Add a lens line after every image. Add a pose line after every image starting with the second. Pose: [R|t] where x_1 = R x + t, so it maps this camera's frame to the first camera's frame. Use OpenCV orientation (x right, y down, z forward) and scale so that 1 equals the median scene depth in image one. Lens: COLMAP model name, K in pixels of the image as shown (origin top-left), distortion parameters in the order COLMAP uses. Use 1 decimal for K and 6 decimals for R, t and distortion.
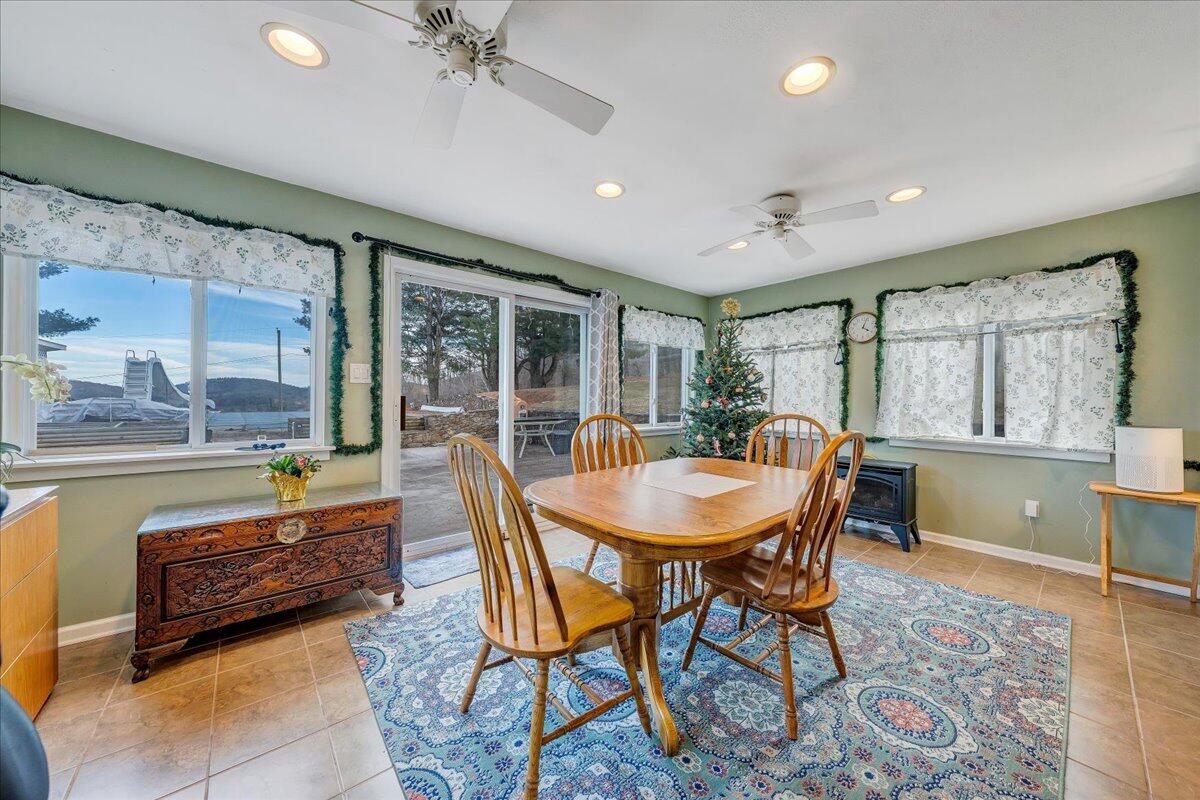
lens RADIAL K [[413.6, 0, 598.2], [0, 413.6, 399.6], [0, 0, 1]] dist [-0.000661, 0.000004]
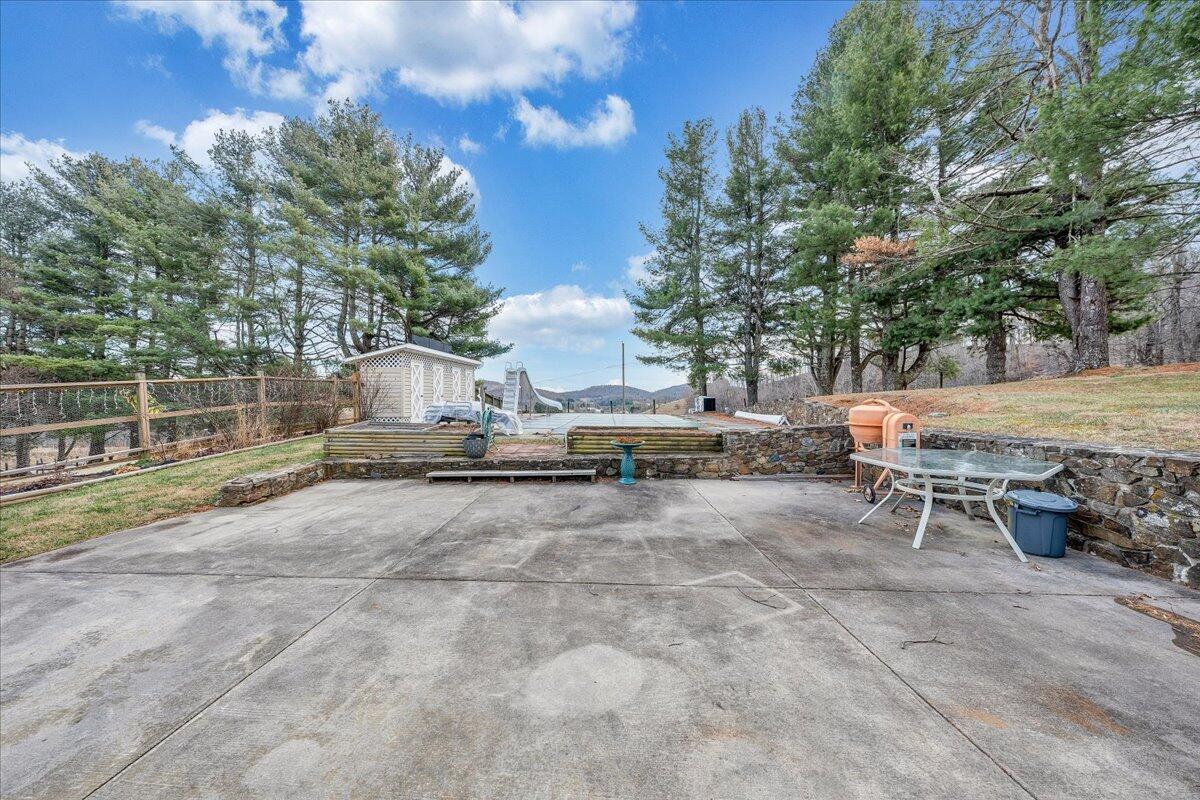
lens RADIAL K [[413.6, 0, 598.2], [0, 413.6, 399.6], [0, 0, 1]] dist [-0.000661, 0.000004]
pose [[0.735637, 0.007205, -0.677337, -0.327953], [-0.013196, 0.999906, -0.003696, -0.020525], [0.677247, 0.011656, 0.735663, 1.054725]]
